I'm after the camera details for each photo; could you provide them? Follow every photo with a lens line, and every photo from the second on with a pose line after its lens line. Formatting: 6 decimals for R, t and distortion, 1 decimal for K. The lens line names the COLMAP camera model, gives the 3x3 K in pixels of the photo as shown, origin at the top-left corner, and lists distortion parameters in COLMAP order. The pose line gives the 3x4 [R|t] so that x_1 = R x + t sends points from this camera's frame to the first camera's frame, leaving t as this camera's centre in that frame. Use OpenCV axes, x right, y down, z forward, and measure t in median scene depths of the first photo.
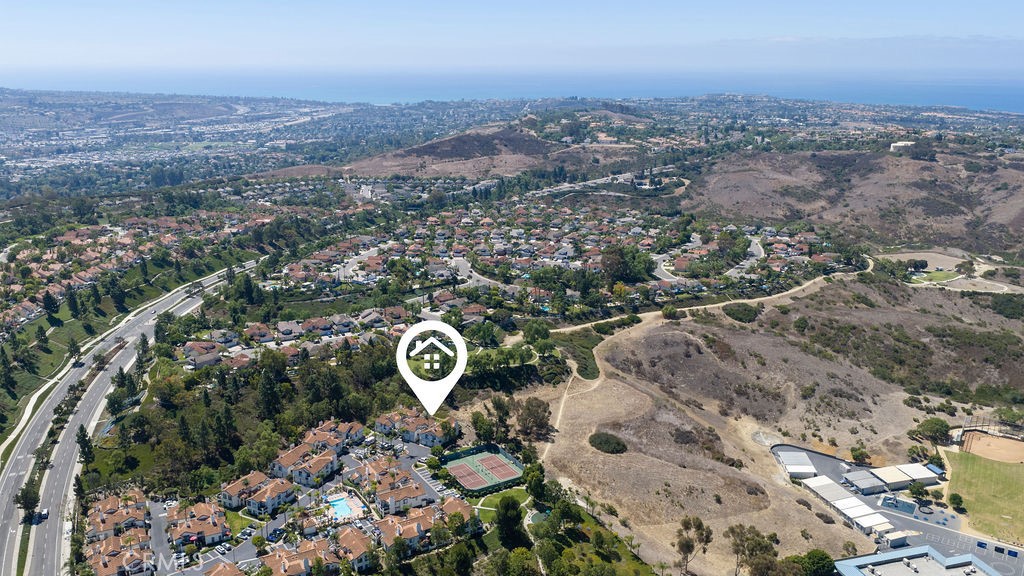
lens RADIAL K [[846.1, 0, 512.0], [0, 846.1, 283.6], [0, 0, 1]] dist [0.032776, -0.064965]
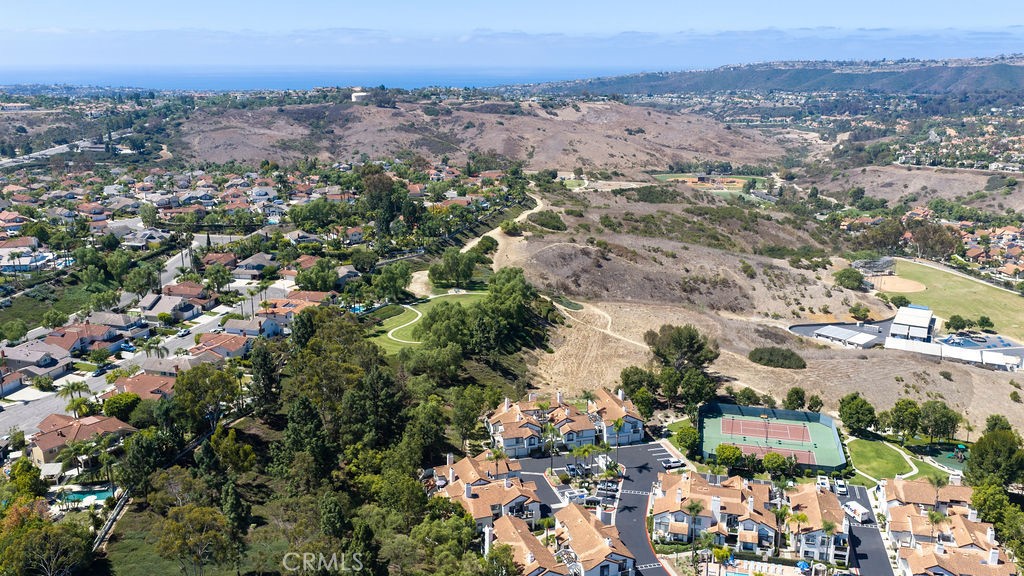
lens RADIAL K [[846.1, 0, 513.5], [0, 846.1, 289.0], [0, 0, 1]] dist [0.032776, -0.064965]
pose [[0.699494, -0.188678, 0.689282, -0.388648], [0.184036, 0.979546, 0.081369, 0.028935], [-0.690535, 0.069935, 0.719910, 0.503275]]
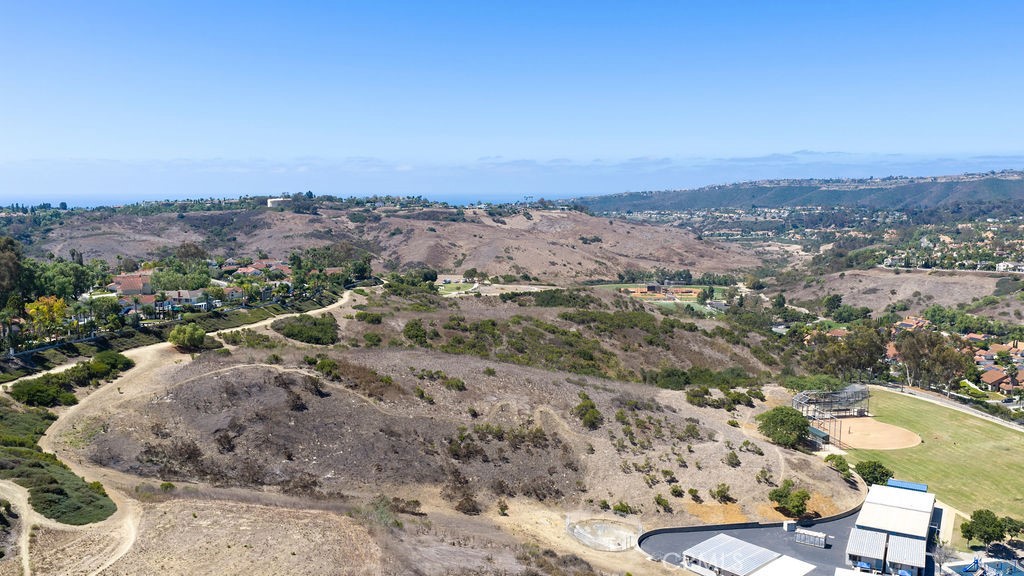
lens RADIAL K [[846.1, 0, 514.3], [0, 846.1, 288.2], [0, 0, 1]] dist [0.032776, -0.064965]
pose [[0.699553, -0.089723, 0.708926, -0.004919], [0.189113, 0.979959, -0.062586, 0.074965], [-0.689103, 0.177849, 0.702501, 0.636807]]
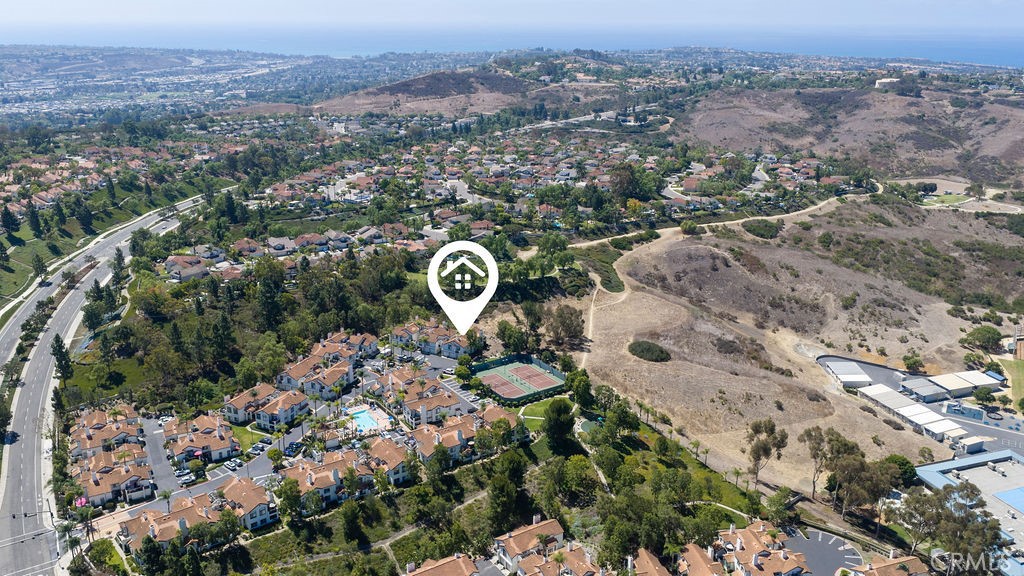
lens RADIAL K [[846.1, 0, 511.9], [0, 846.1, 283.5], [0, 0, 1]] dist [0.032776, -0.064965]
pose [[0.998919, -0.012298, 0.044824, -0.057359], [0.010226, 0.998882, 0.046158, 0.056030], [-0.045342, -0.045650, 0.997928, 0.081961]]
